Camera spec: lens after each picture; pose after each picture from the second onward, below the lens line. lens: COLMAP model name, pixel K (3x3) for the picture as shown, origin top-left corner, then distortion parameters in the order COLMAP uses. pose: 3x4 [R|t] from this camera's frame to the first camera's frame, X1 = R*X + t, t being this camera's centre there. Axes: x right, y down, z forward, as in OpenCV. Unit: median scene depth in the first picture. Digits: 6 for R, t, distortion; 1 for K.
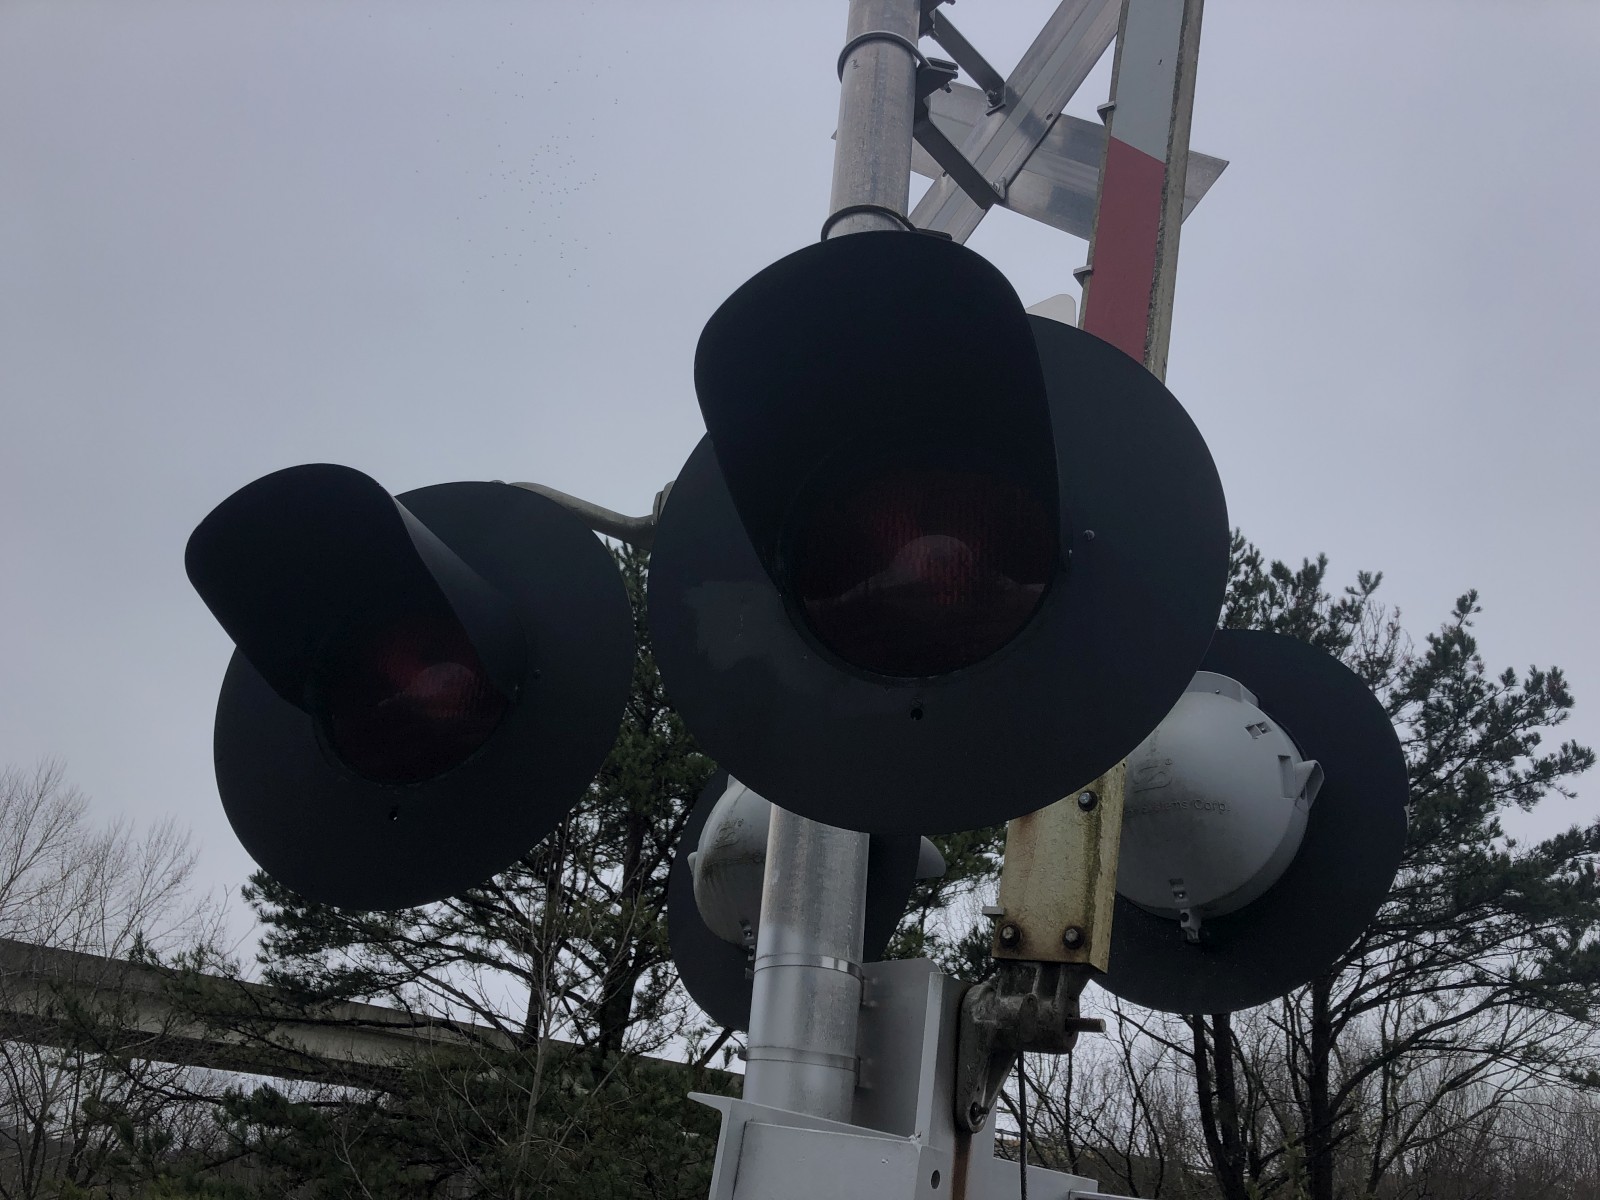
lens RADIAL K [[1306.8, 0, 823.9], [0, 1306.8, 596.9], [0, 0, 1]] dist [0.046905, -0.049483]
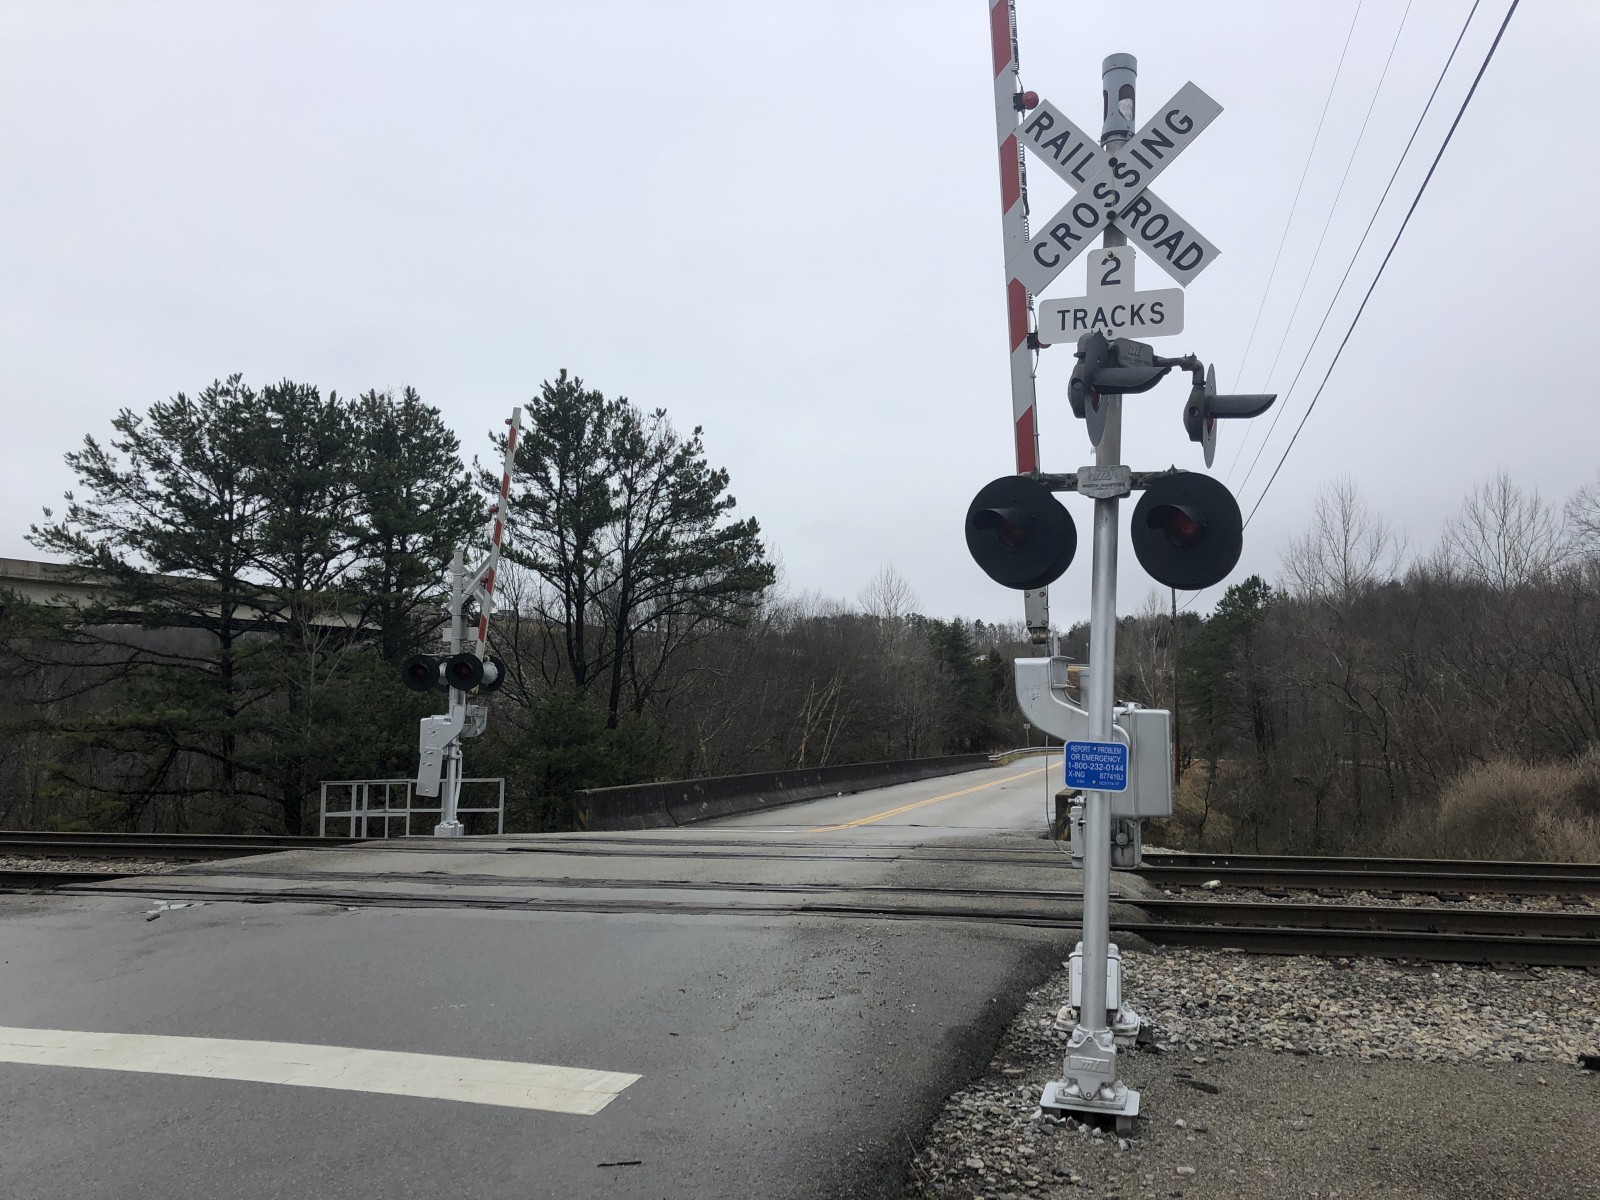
lens RADIAL K [[1306.8, 0, 827.7], [0, 1306.8, 584.5], [0, 0, 1]] dist [0.046905, -0.049483]
pose [[0.931207, -0.035409, 0.362768, -0.115454], [-0.101941, 0.930251, 0.352478, -0.532221], [-0.349946, -0.365211, 0.862646, -1.040588]]
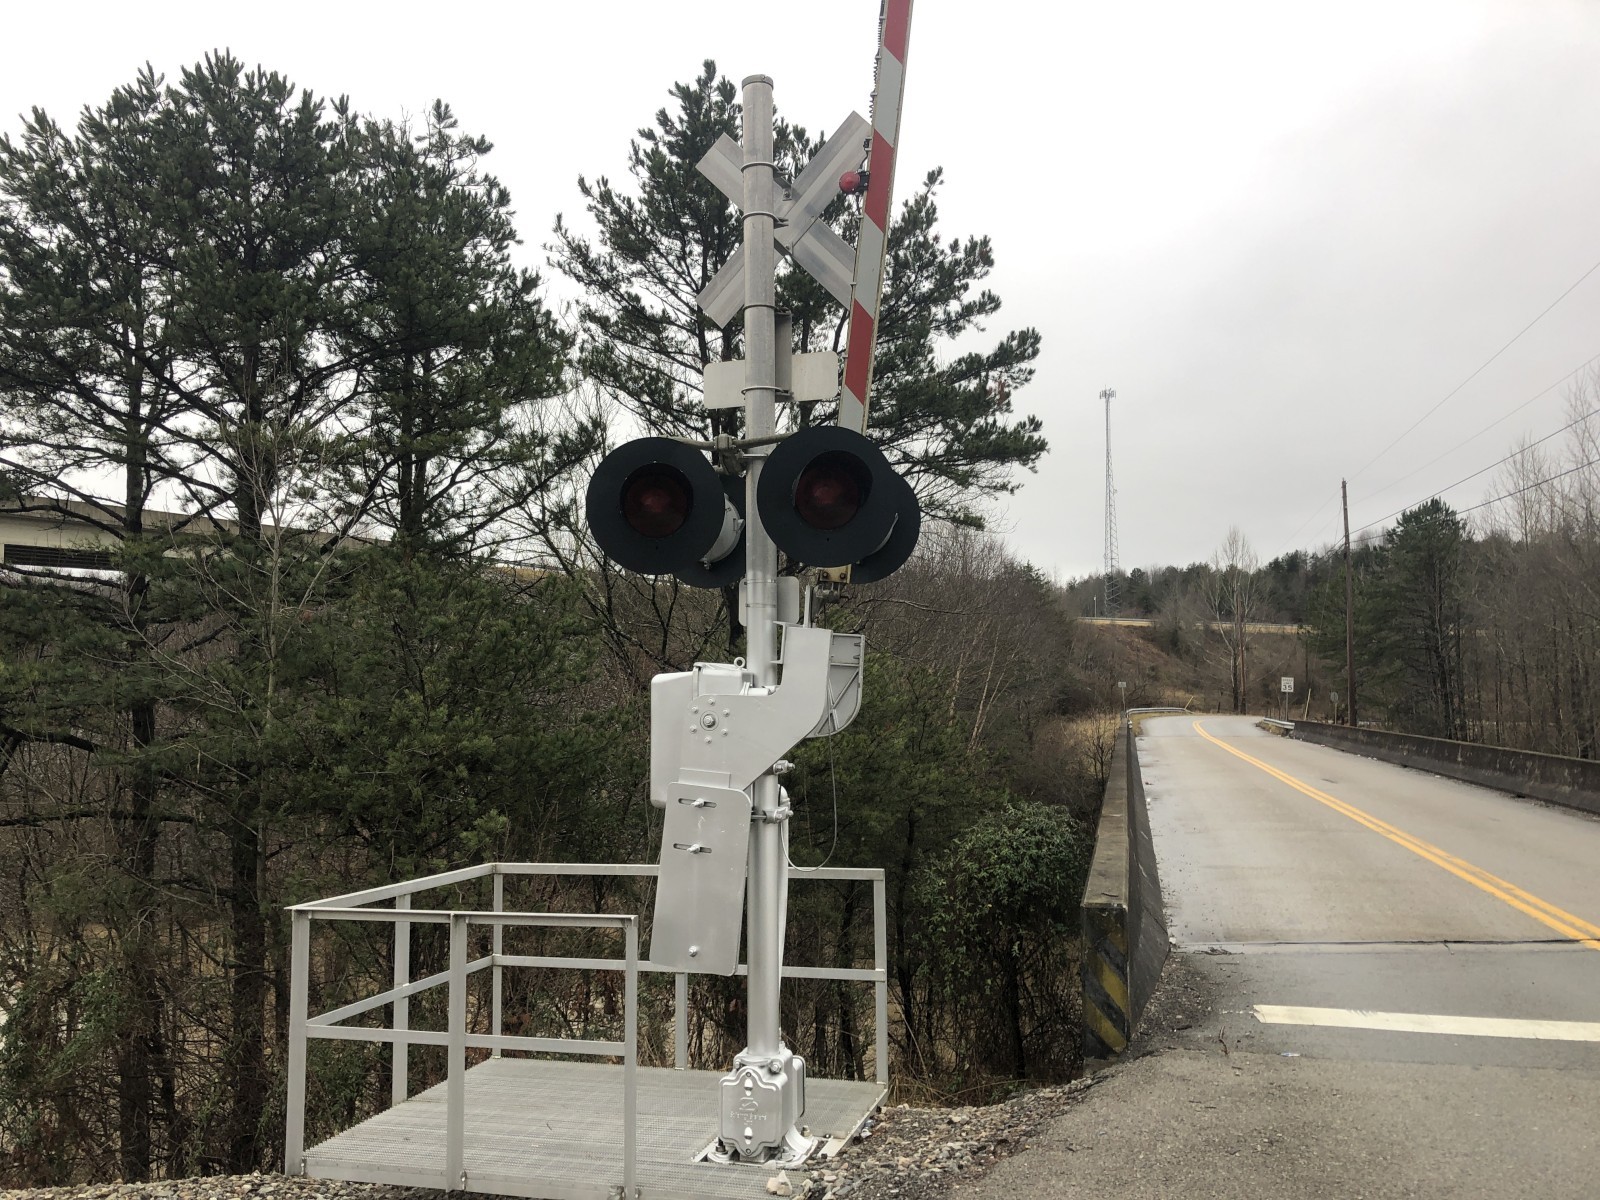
lens RADIAL K [[1306.8, 0, 783.1], [0, 1306.8, 582.4], [0, 0, 1]] dist [0.046905, -0.049483]
pose [[0.935333, -0.050923, 0.350085, -0.114209], [-0.092523, 0.919931, 0.381008, -0.100968], [-0.341456, -0.388760, 0.855730, -0.191802]]
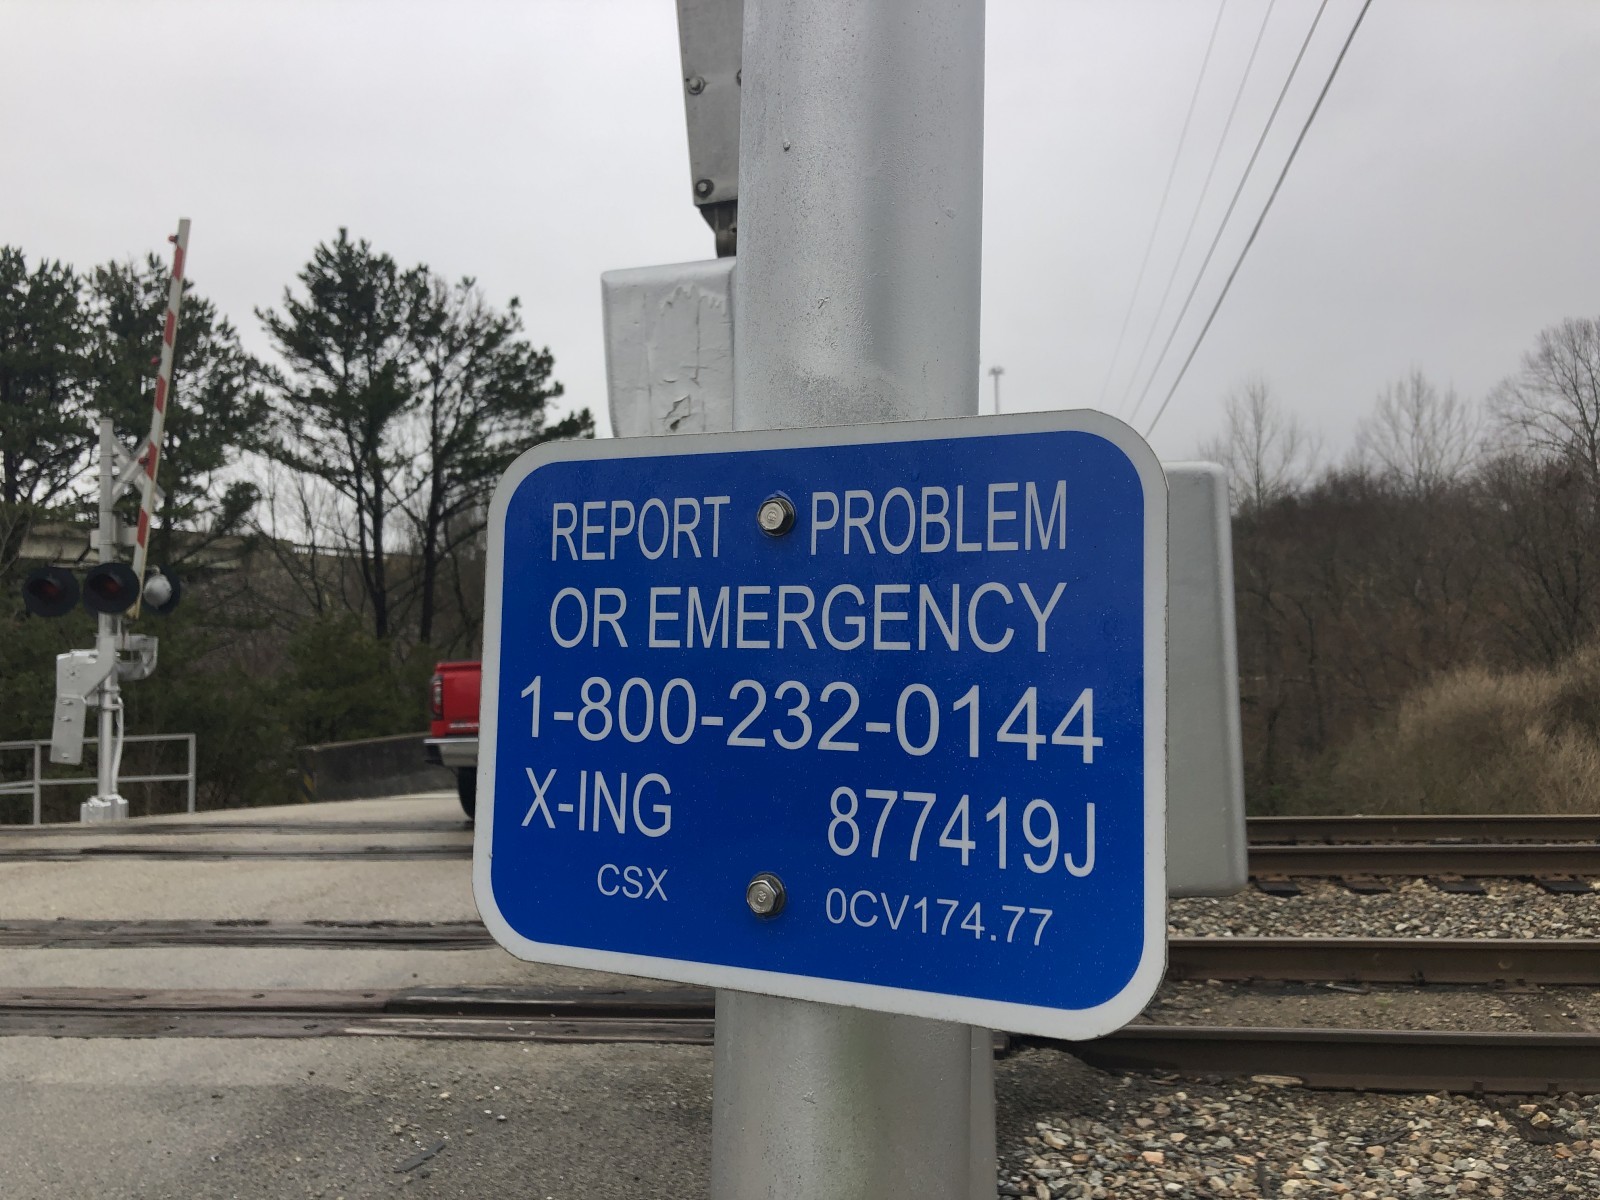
lens RADIAL K [[1306.8, 0, 802.7], [0, 1306.8, 592.3], [0, 0, 1]] dist [0.046905, -0.049483]
pose [[0.908813, -0.082601, 0.408945, 0.066178], [-0.097299, 0.911212, 0.400283, -0.384921], [-0.405699, -0.403572, 0.820084, -0.803949]]
